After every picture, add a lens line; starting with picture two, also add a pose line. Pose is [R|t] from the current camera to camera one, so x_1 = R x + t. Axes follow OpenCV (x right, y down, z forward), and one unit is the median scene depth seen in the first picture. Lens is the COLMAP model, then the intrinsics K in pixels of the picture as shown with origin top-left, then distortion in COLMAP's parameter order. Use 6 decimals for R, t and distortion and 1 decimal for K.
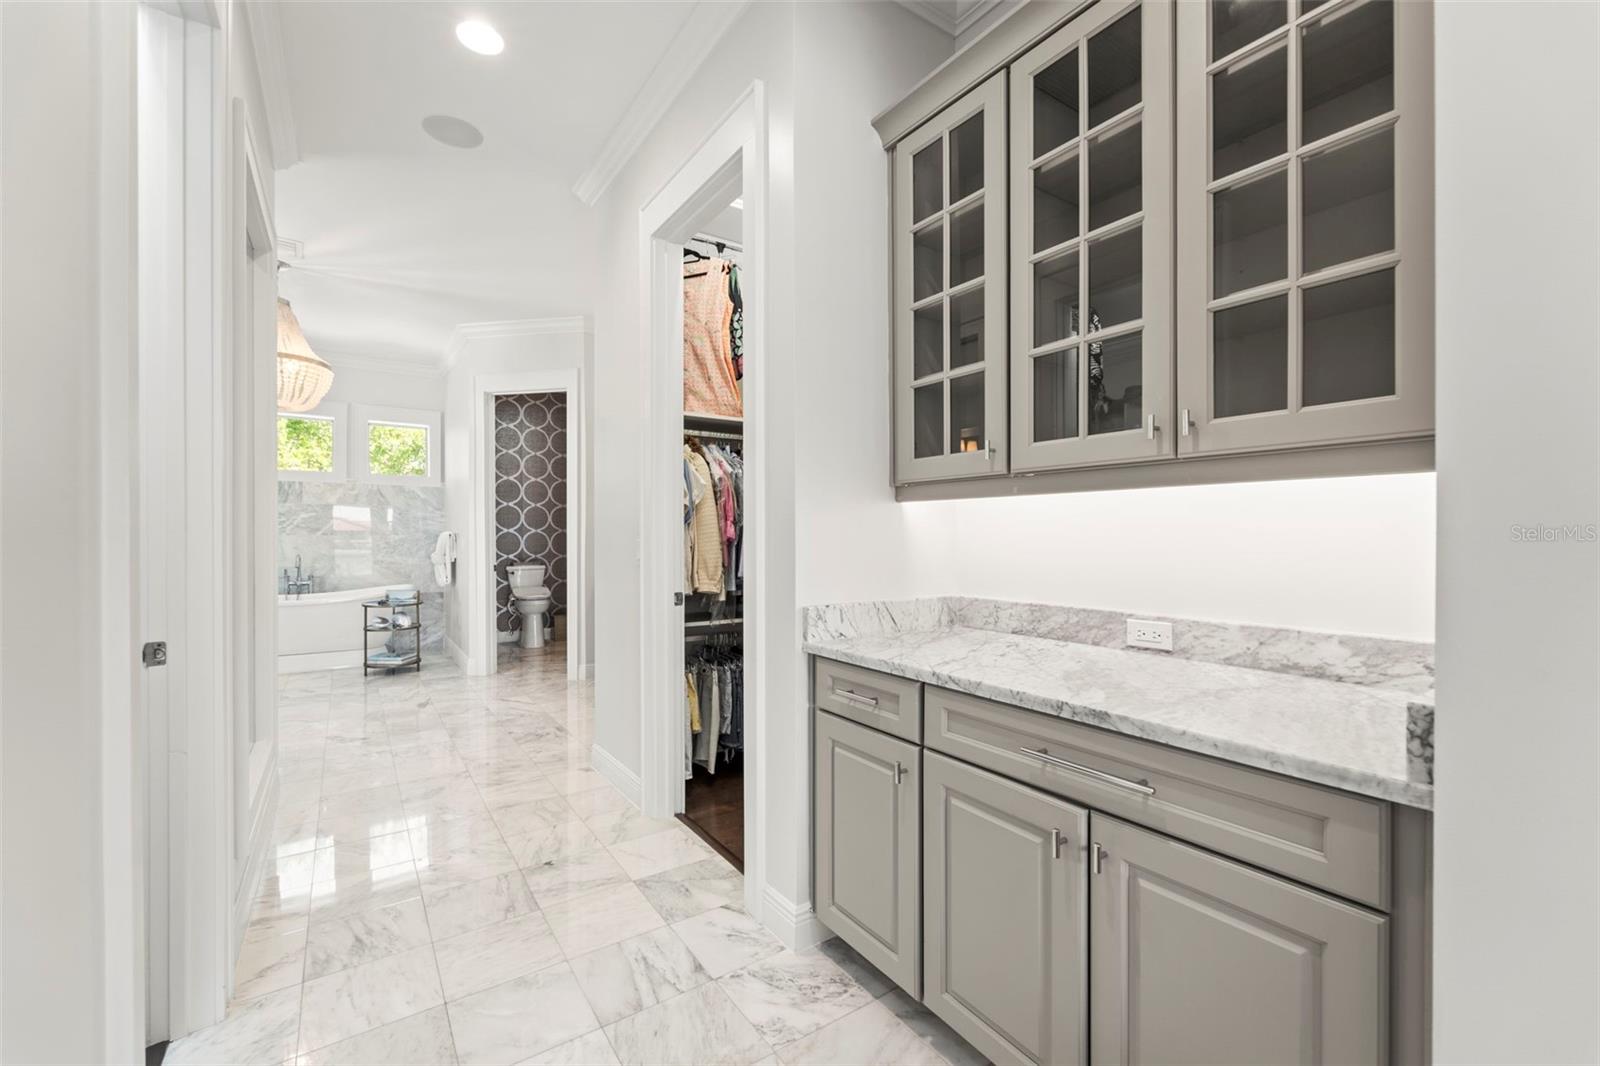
lens RADIAL K [[662.9, 0, 798.9], [0, 662.9, 533.2], [0, 0, 1]] dist [-0.002058, -0.000083]
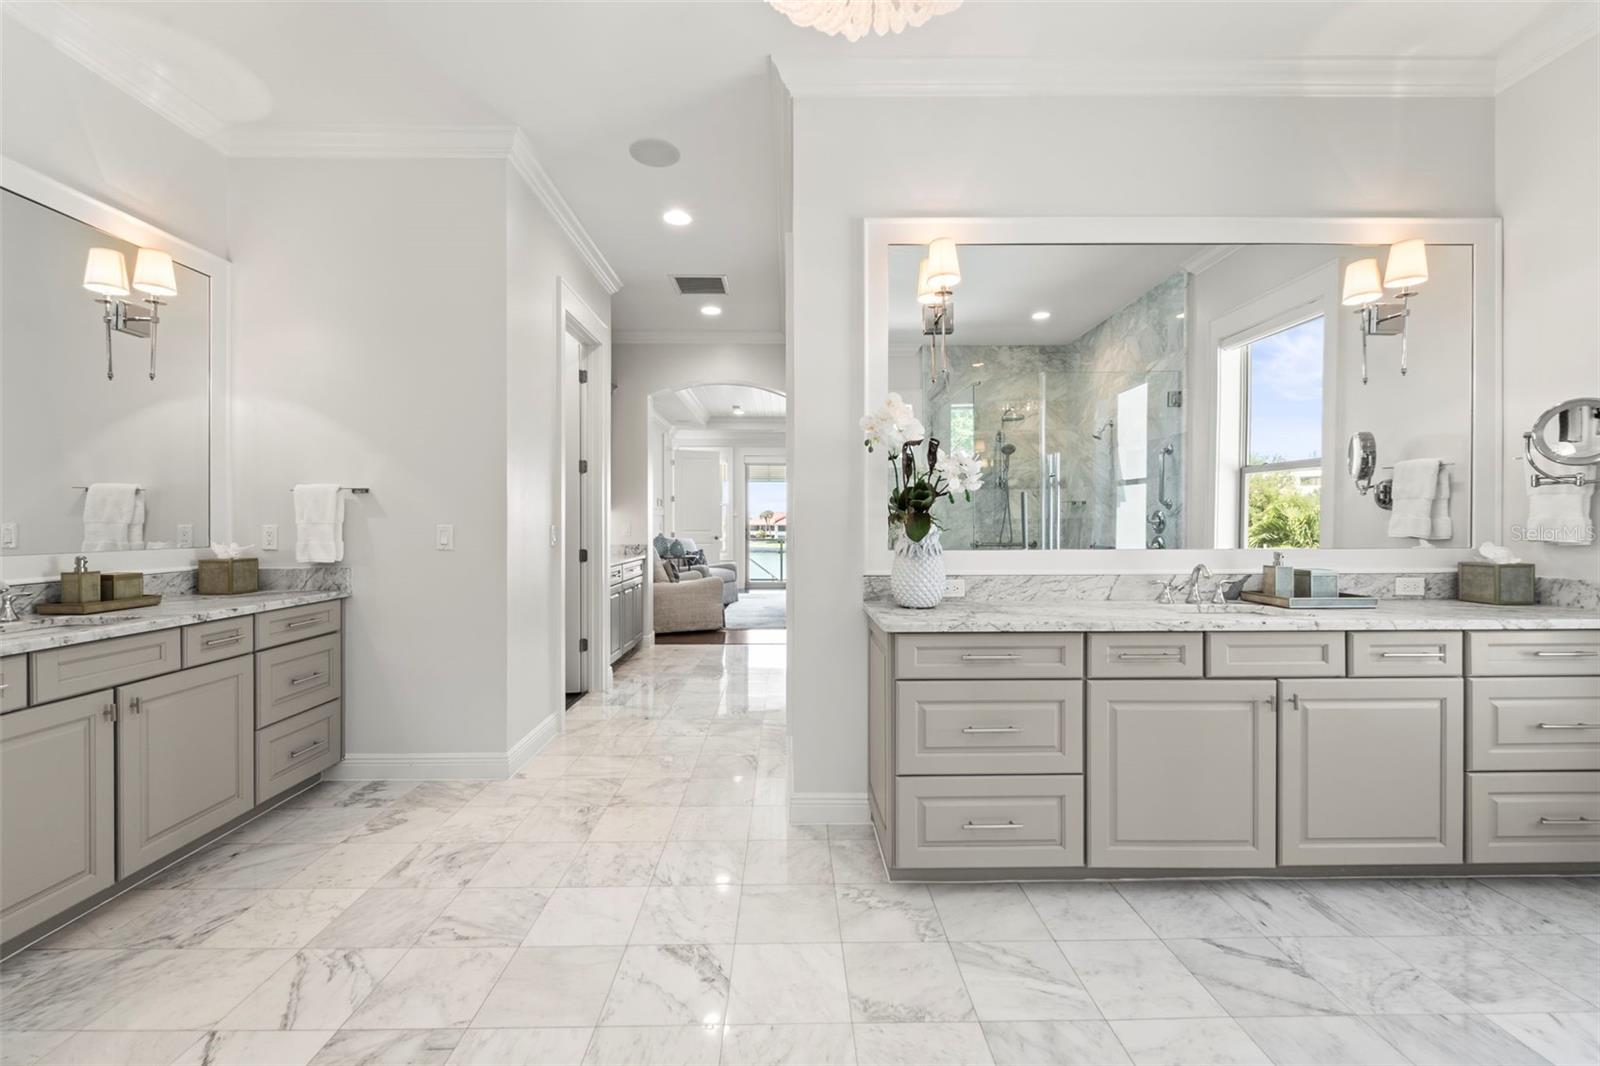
lens RADIAL K [[662.9, 0, 799.6], [0, 662.9, 532.5], [0, 0, 1]] dist [-0.002058, -0.000083]
pose [[-0.838931, -0.001182, 0.544237, -0.611303], [-0.000225, 0.999998, 0.001826, 0.007713], [-0.544238, 0.001410, -0.838930, 0.829663]]
